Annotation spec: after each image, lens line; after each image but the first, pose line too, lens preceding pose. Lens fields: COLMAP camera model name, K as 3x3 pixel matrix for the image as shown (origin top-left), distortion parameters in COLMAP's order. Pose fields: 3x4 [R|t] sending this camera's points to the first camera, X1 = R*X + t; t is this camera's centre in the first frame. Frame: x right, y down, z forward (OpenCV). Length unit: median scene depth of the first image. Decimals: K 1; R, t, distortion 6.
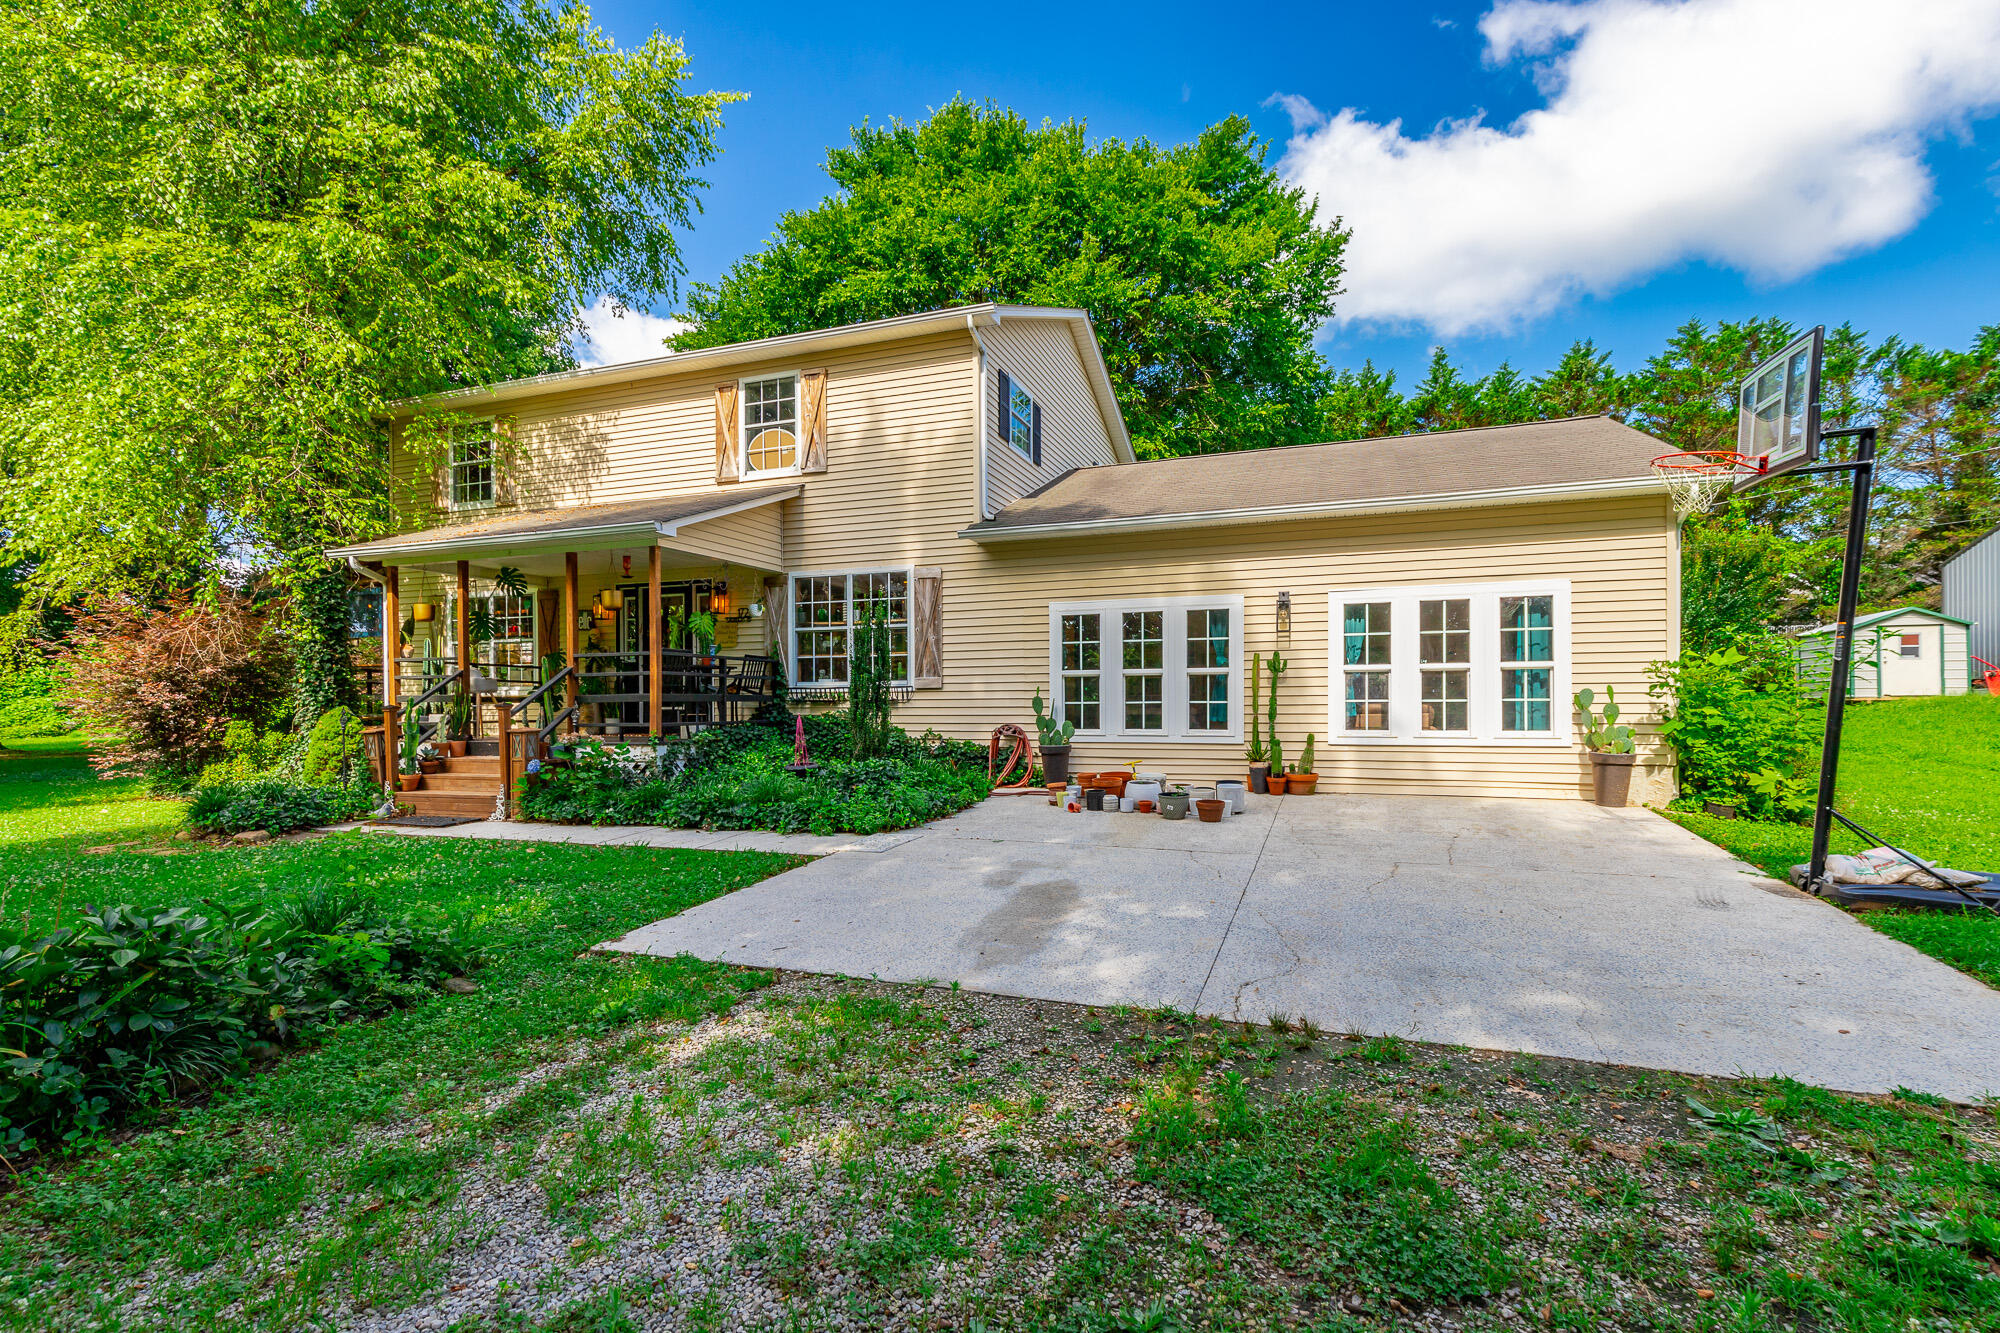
lens RADIAL K [[899.7, 0, 988.9], [0, 899.7, 694.0], [0, 0, 1]] dist [0.012917, -0.002427]
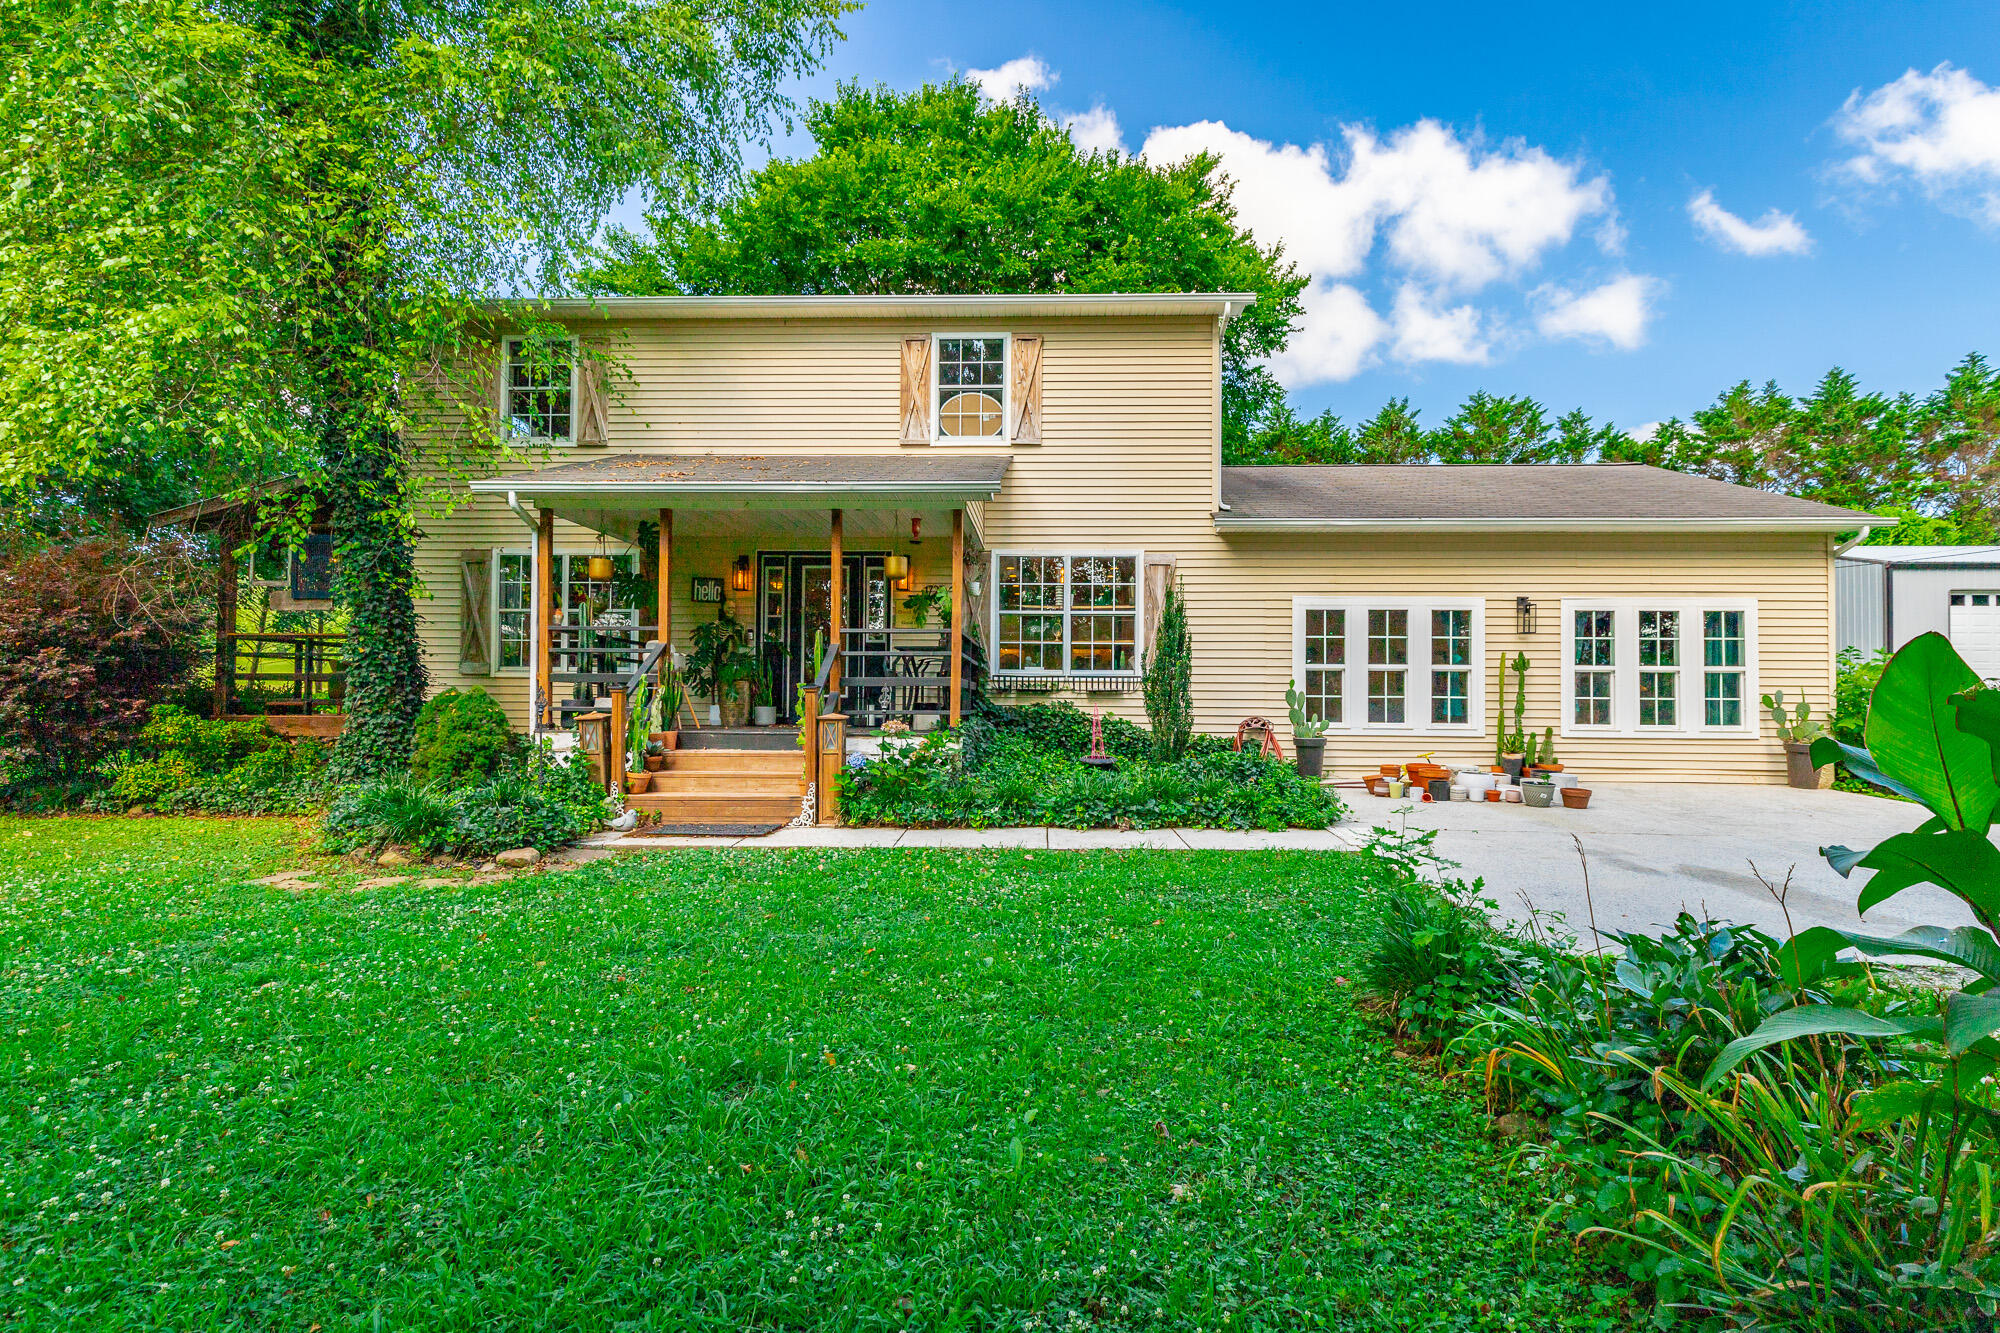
lens RADIAL K [[899.7, 0, 991.9], [0, 899.7, 674.0], [0, 0, 1]] dist [0.012917, -0.002427]
pose [[0.952616, 0.023502, 0.303267, -0.564301], [-0.017268, 0.999581, -0.023220, 0.014798], [-0.303686, 0.016883, 0.952623, 0.144056]]
